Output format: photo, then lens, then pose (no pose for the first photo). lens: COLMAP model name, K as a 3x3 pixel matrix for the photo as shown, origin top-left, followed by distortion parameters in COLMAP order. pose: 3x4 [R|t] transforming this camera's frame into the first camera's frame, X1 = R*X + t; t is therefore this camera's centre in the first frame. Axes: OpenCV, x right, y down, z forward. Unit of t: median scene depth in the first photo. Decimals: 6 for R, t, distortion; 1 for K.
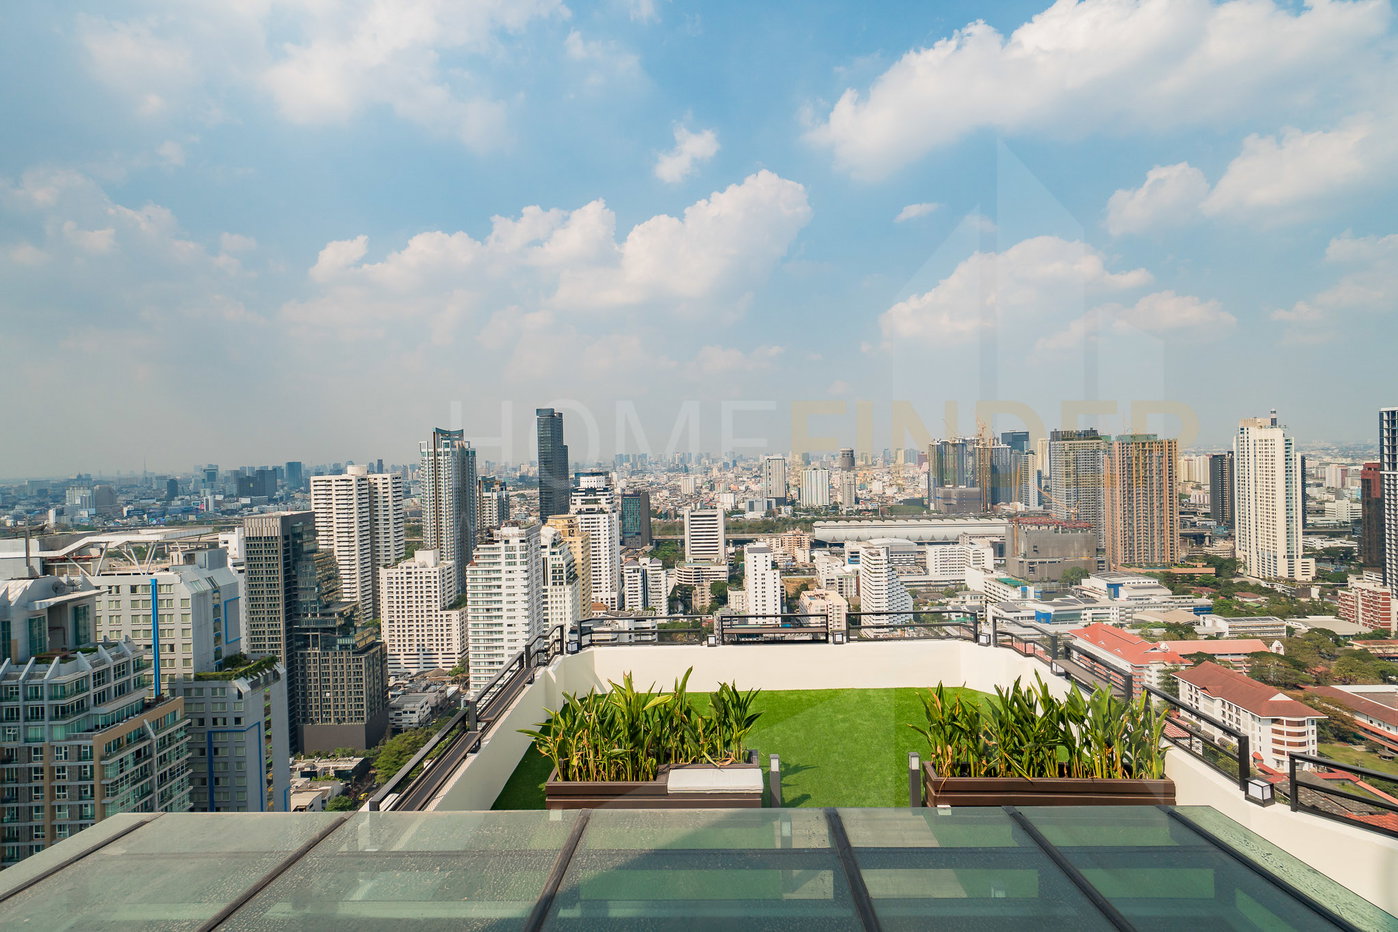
lens RADIAL K [[689.3, 0, 696.7], [0, 689.3, 460.8], [0, 0, 1]] dist [-0.009867, 0.009200]
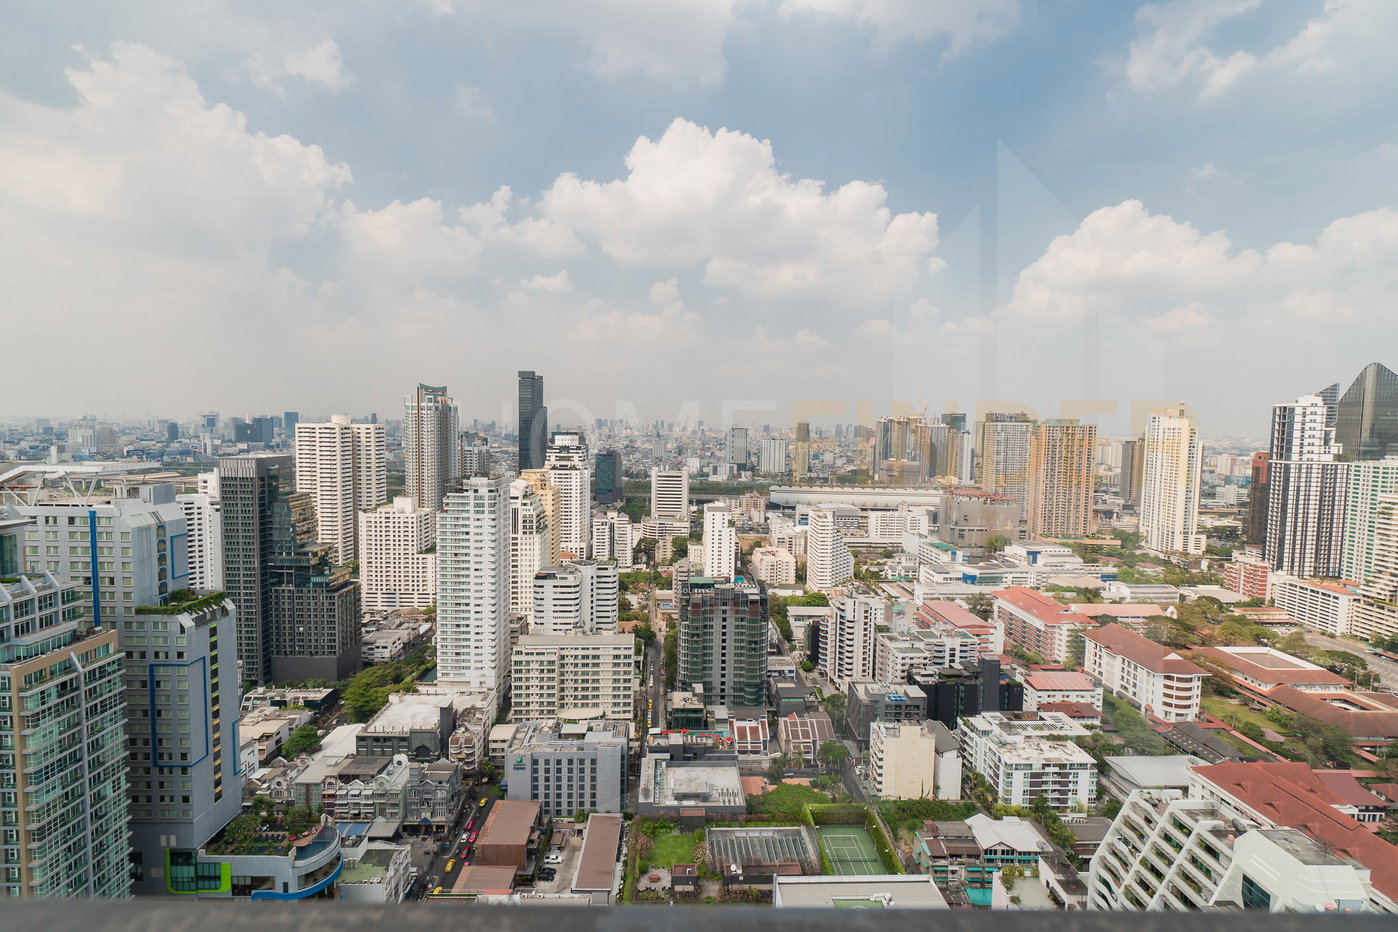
lens RADIAL K [[615.9, 0, 695.1], [0, 615.9, 459.3], [0, 0, 1]] dist [-0.003348, -0.000132]
pose [[0.998321, 0.041026, 0.040901, 0.037899], [-0.042923, 0.997989, 0.046637, 0.021705], [-0.038906, -0.048314, 0.998074, 0.101041]]
